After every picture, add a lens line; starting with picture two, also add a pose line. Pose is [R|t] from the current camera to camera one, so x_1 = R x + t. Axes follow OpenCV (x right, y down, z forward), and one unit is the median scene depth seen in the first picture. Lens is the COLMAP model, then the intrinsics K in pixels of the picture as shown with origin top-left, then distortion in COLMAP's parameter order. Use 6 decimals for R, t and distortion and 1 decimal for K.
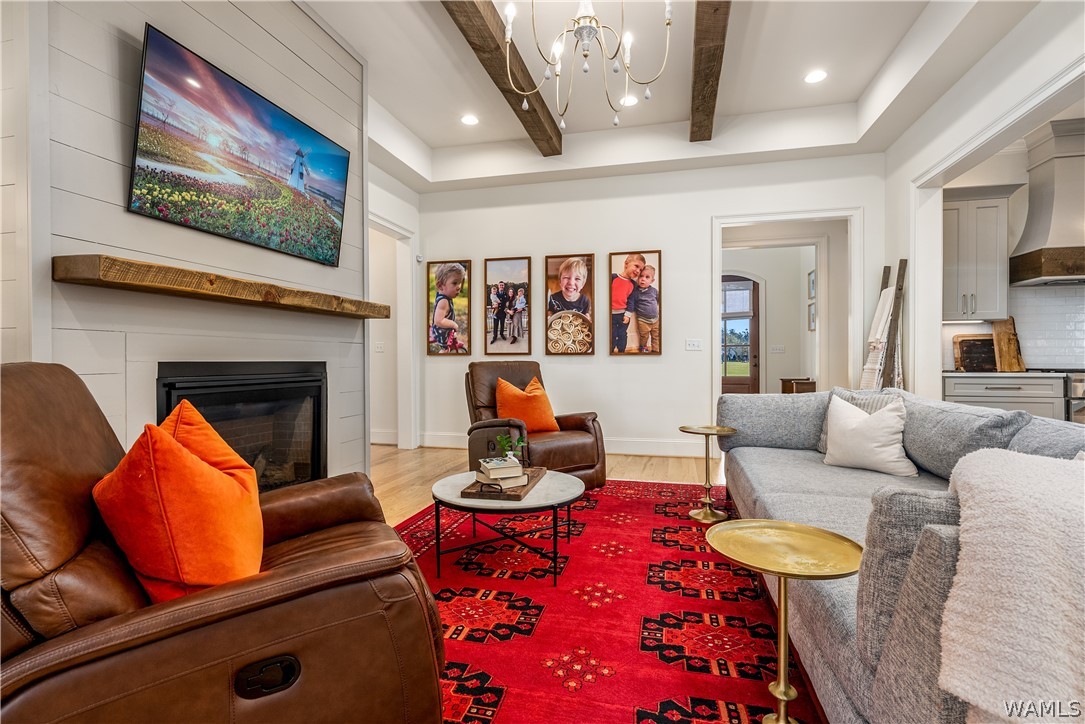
lens RADIAL K [[518.9, 0, 543.0], [0, 518.9, 363.4], [0, 0, 1]] dist [0.004719, 0.000376]
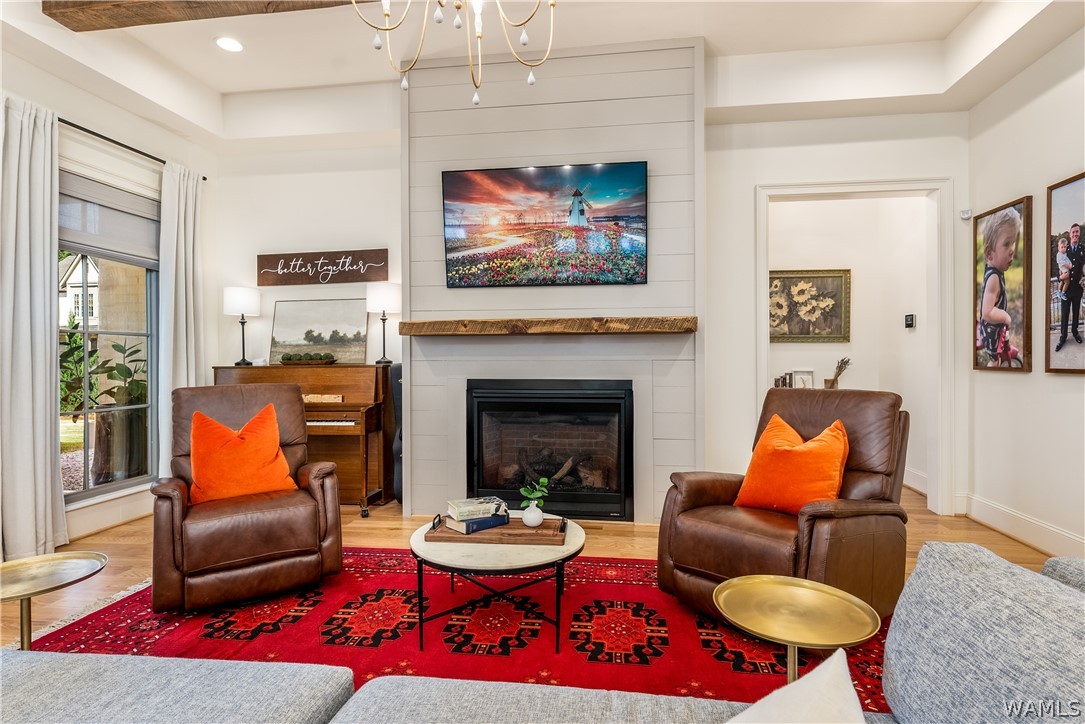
lens RADIAL K [[562.9, 0, 545.6], [0, 562.9, 360.2], [0, 0, 1]] dist [0.000376, -0.000210]
pose [[0.101188, 0.006220, -0.994848, 0.649115], [-0.004979, 0.999971, 0.005745, -0.047521], [0.994855, 0.004372, 0.101216, 0.723148]]
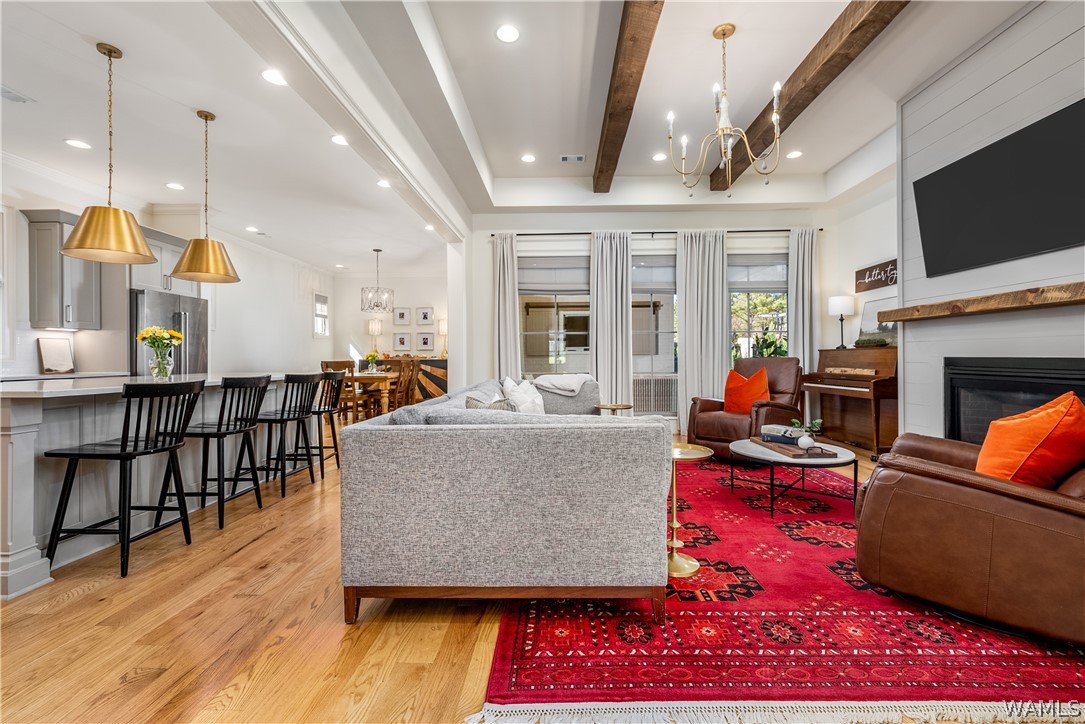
lens RADIAL K [[454.9, 0, 546.5], [0, 454.9, 357.2], [0, 0, 1]] dist [0.000416, 0.000097]
pose [[-0.977043, 0.010221, -0.212796, 0.595786], [0.008253, 0.999915, 0.010134, -0.019095], [0.212882, 0.008145, -0.977044, 1.496672]]
